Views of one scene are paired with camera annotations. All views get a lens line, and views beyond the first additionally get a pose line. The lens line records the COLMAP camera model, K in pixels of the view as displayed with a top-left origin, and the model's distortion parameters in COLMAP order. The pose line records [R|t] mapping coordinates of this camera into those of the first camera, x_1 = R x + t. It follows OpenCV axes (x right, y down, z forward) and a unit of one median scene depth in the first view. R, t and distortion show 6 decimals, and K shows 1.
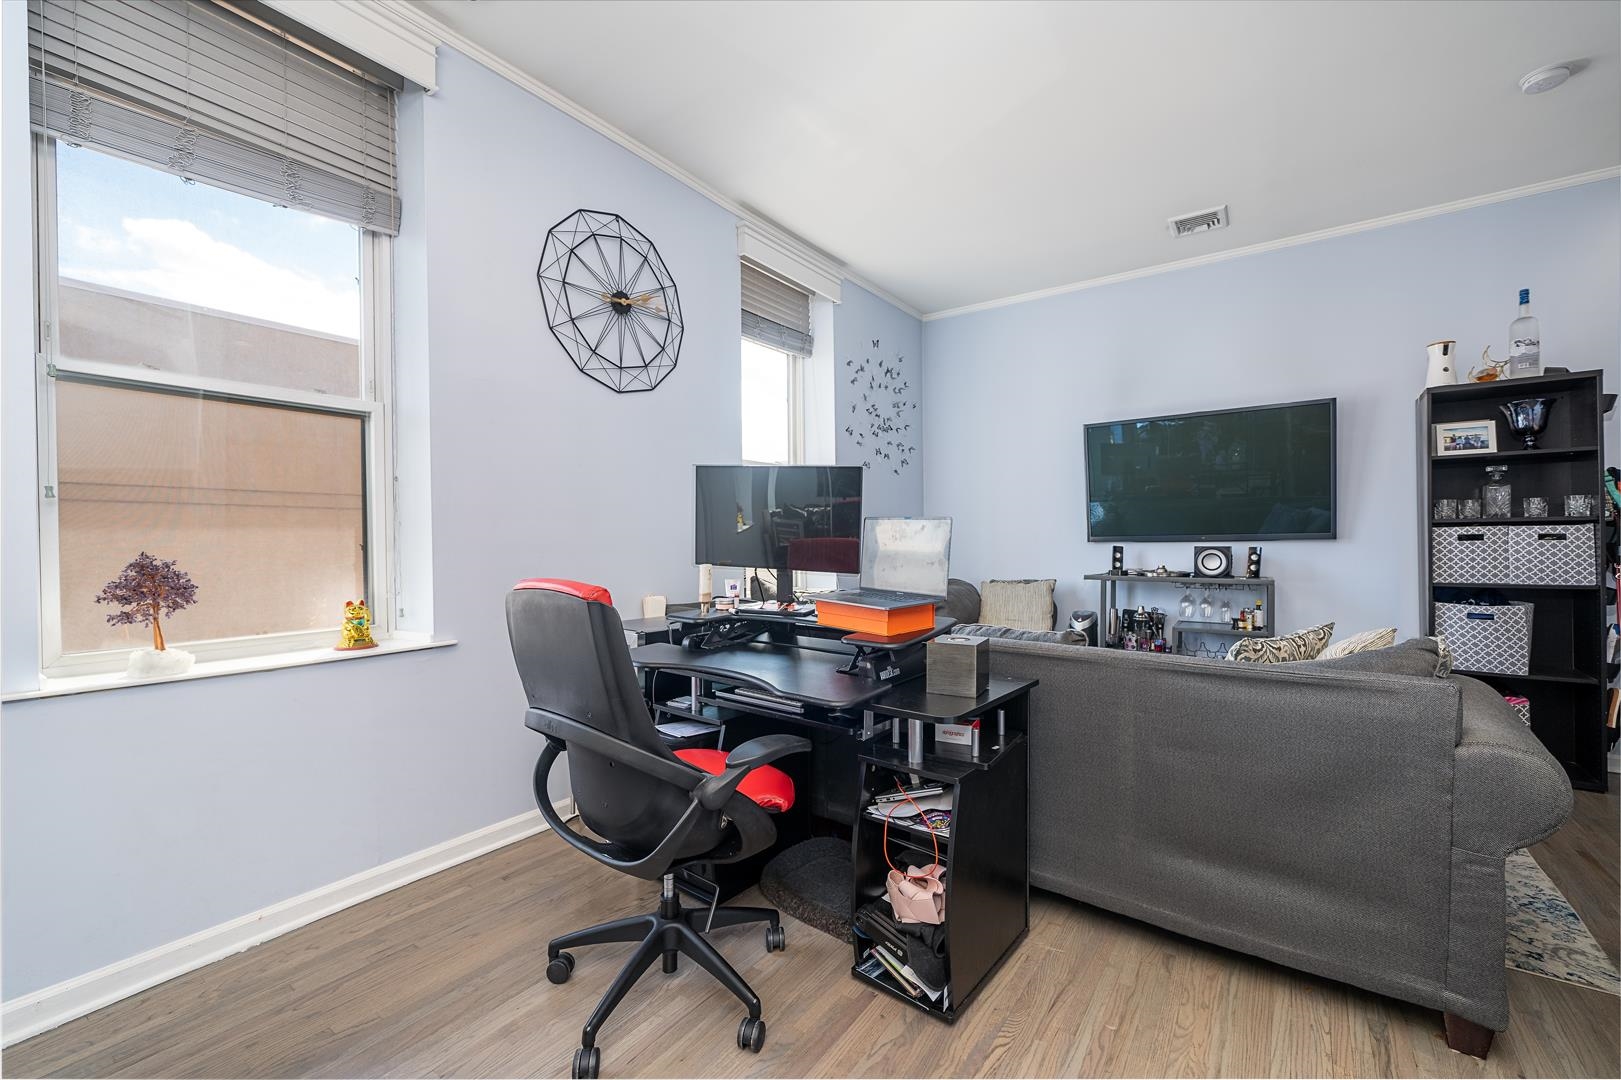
lens RADIAL K [[667.8, 0, 827.4], [0, 667.8, 545.6], [0, 0, 1]] dist [0.001088, -0.000595]
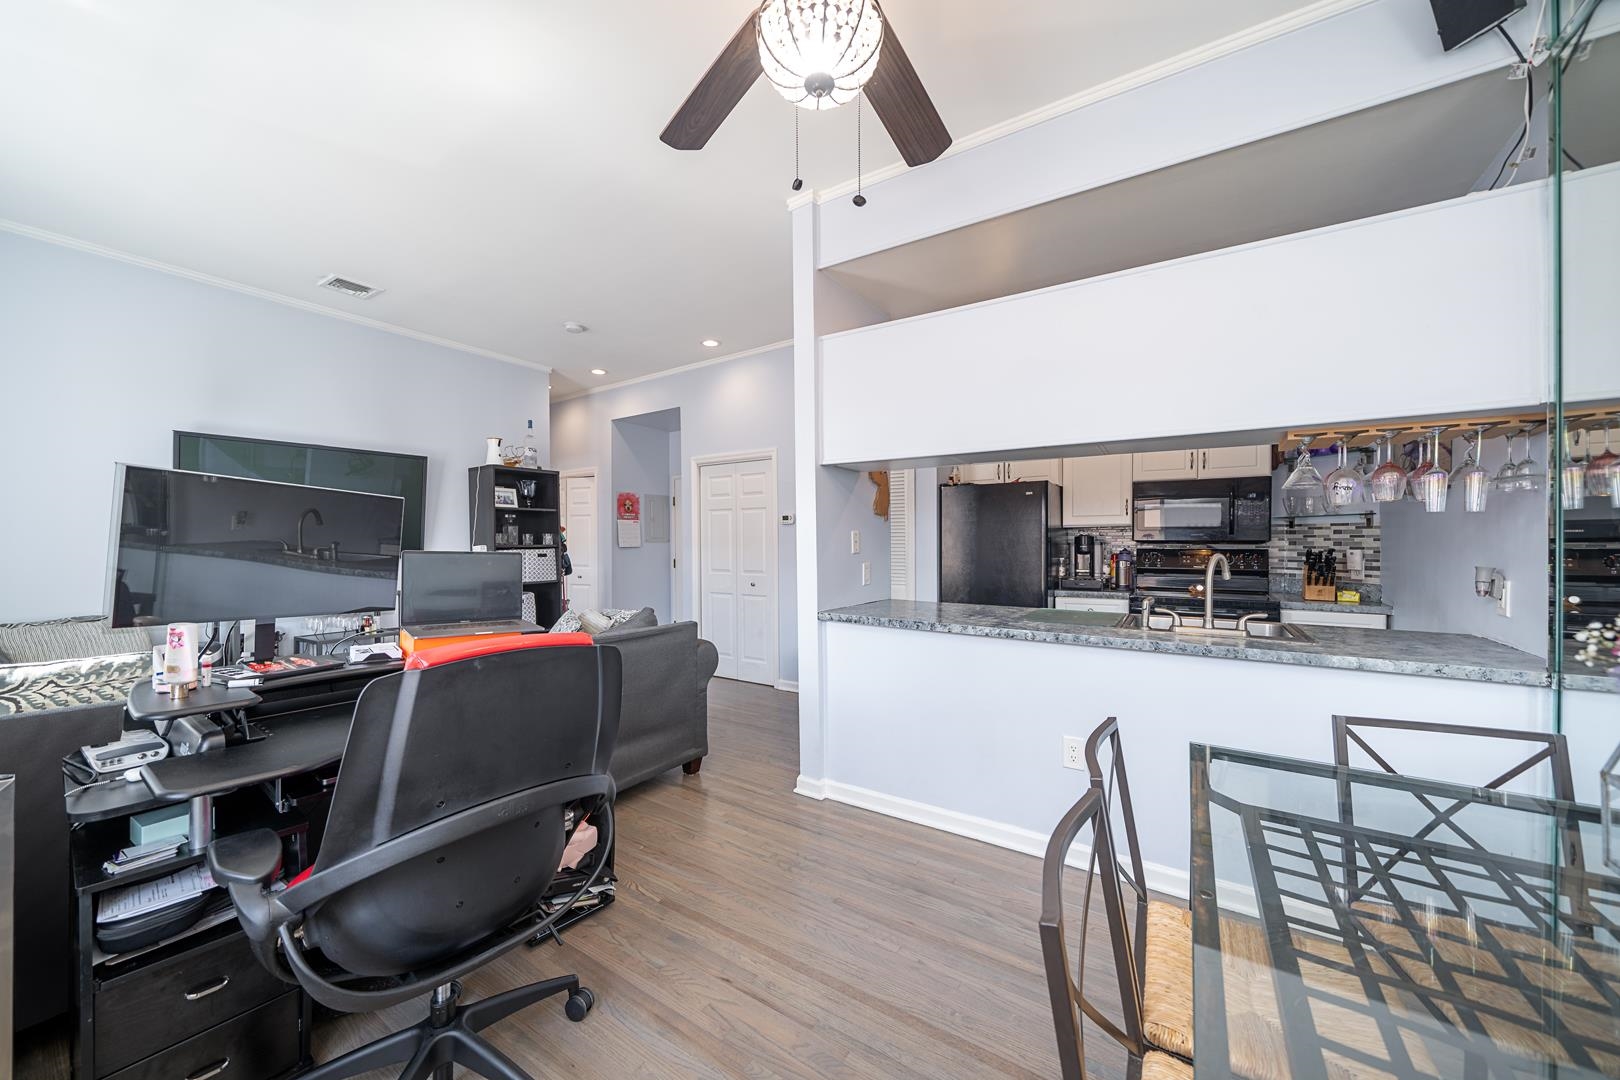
lens RADIAL K [[582.9, 0, 795.8], [0, 582.9, 547.1], [0, 0, 1]] dist [-0.001171, -0.000499]
pose [[-0.022002, -0.001649, 0.999757, -0.556927], [0.011619, 0.999931, 0.001905, -0.029924], [-0.999690, 0.011658, -0.021982, 0.304814]]
